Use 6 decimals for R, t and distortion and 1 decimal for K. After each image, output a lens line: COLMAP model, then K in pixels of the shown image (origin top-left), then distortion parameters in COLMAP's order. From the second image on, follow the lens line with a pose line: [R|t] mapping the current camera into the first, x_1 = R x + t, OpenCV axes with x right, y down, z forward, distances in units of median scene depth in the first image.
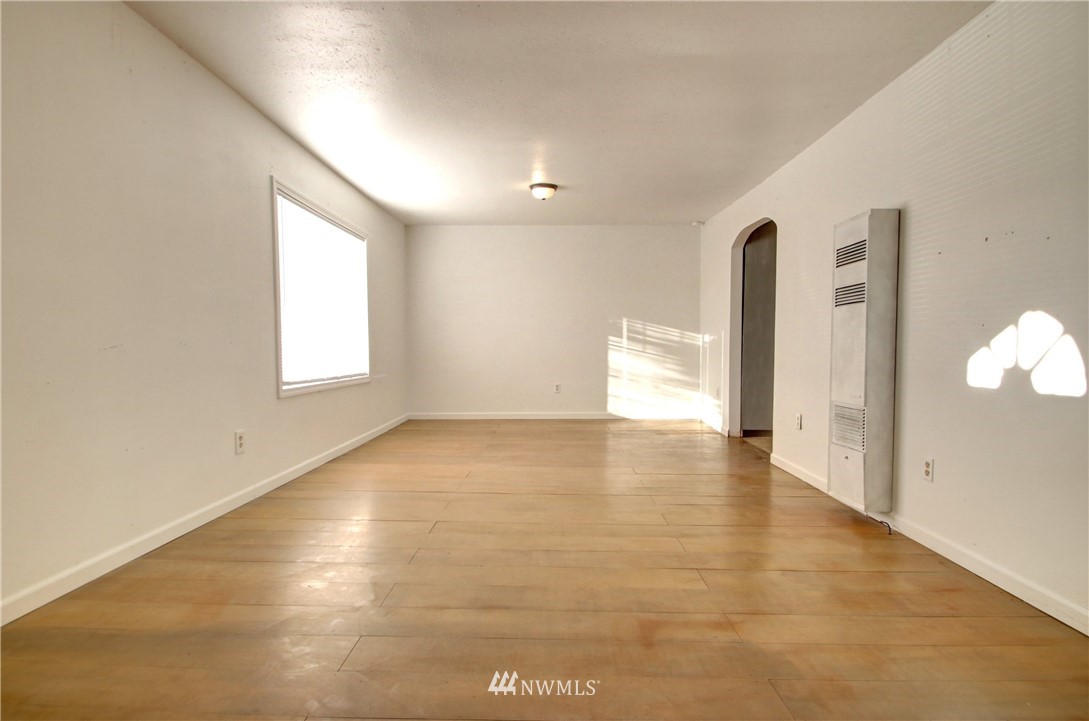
lens RADIAL K [[573.1, 0, 549.5], [0, 573.1, 371.1], [0, 0, 1]] dist [-0.011220, -0.001451]
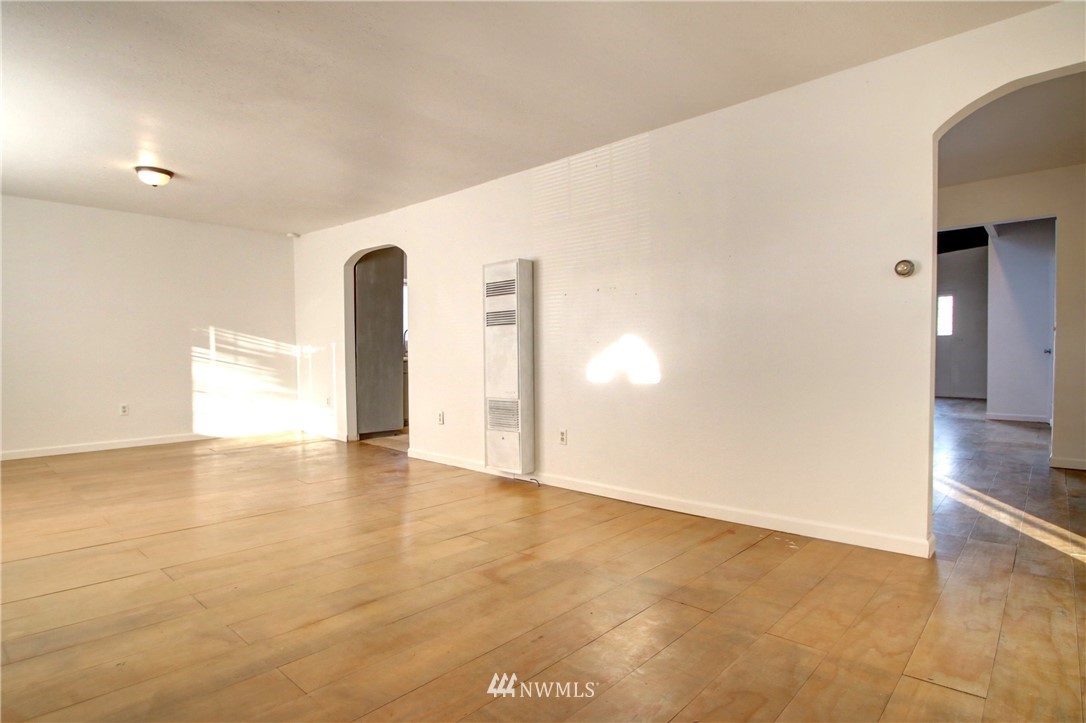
lens RADIAL K [[571.5, 0, 548.0], [0, 571.5, 372.0], [0, 0, 1]] dist [-0.011220, -0.001451]
pose [[0.656926, -0.026570, 0.753487, -0.367632], [0.039640, 0.999214, 0.000675, -0.001530], [-0.752912, 0.029425, 0.657463, 0.021294]]
